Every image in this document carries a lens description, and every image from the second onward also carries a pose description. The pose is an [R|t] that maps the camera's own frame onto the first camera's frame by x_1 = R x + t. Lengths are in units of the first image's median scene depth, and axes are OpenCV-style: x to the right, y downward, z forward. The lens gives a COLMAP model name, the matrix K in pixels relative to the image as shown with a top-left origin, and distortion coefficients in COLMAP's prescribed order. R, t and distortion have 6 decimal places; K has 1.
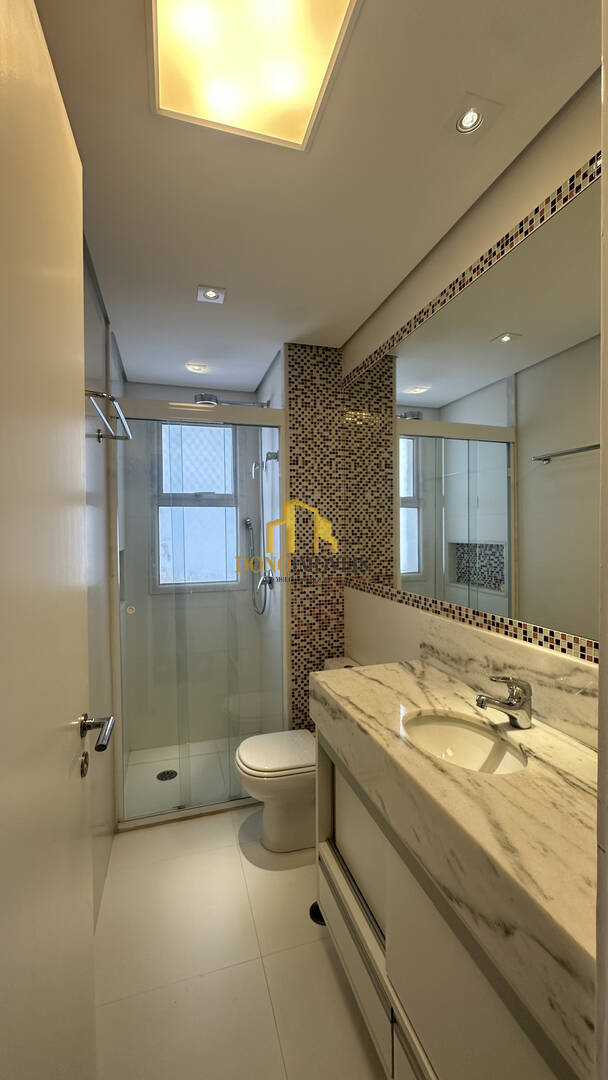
lens RADIAL K [[431.8, 0, 305.2], [0, 431.8, 538.8], [0, 0, 1]] dist [-0.002822, 0.000533]
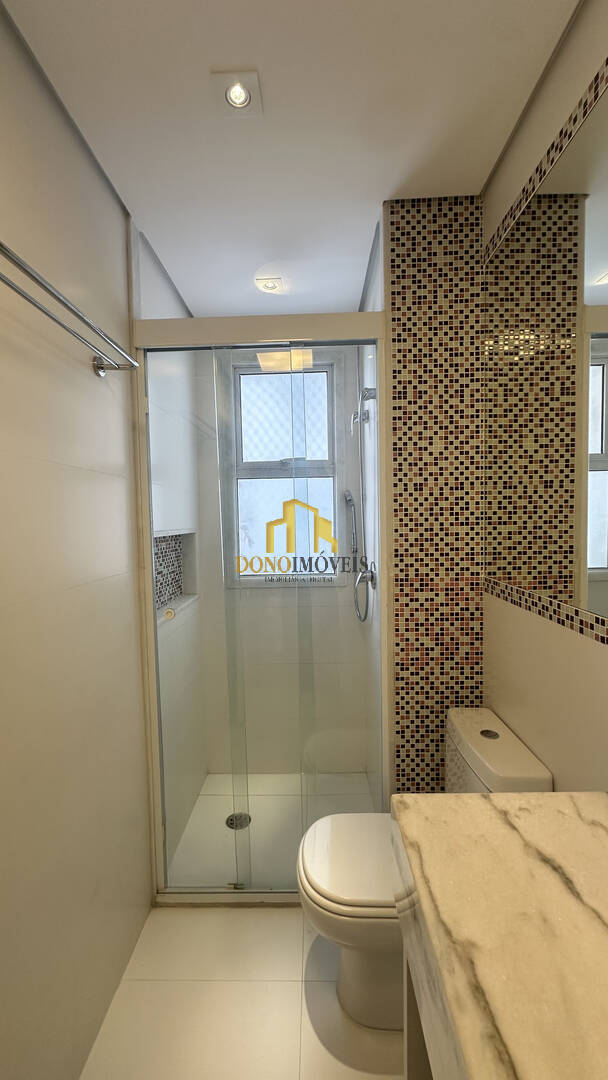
lens RADIAL K [[438.1, 0, 303.6], [0, 438.1, 540.6], [0, 0, 1]] dist [-0.001847, 0.000111]
pose [[0.950039, 0.006349, -0.312066, 0.041149], [0.005858, 0.999254, 0.038162, 0.010456], [0.312076, -0.038084, 0.949294, 0.332666]]
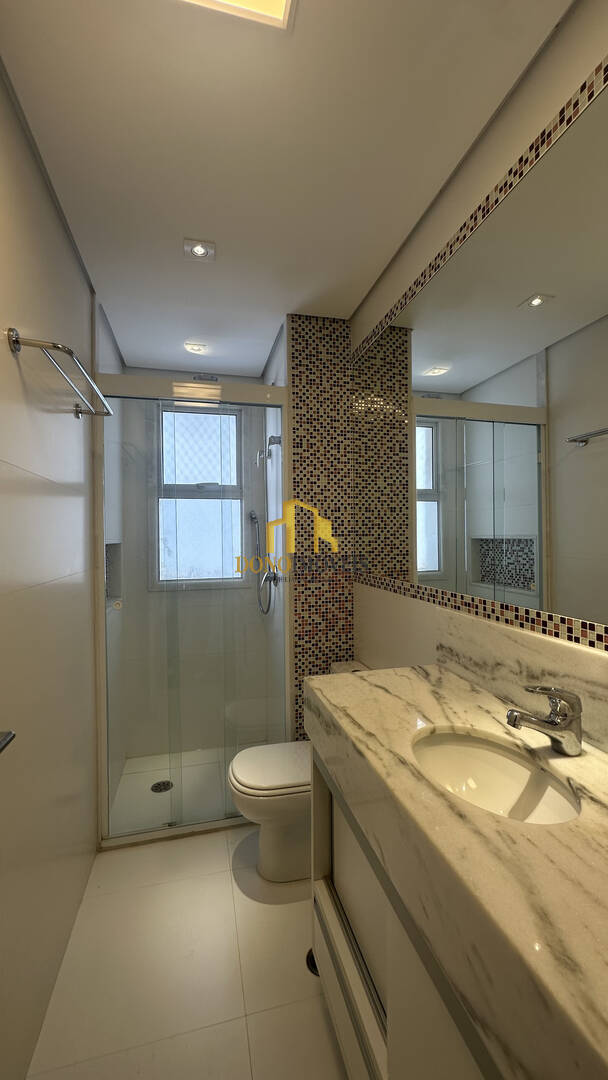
lens RADIAL K [[431.8, 0, 305.2], [0, 431.8, 538.8], [0, 0, 1]] dist [-0.002822, 0.000533]
pose [[0.998855, 0.000680, -0.047842, 0.032958], [-0.001197, 0.999941, -0.010774, 0.029449], [0.047832, 0.010818, 0.998797, 0.093914]]
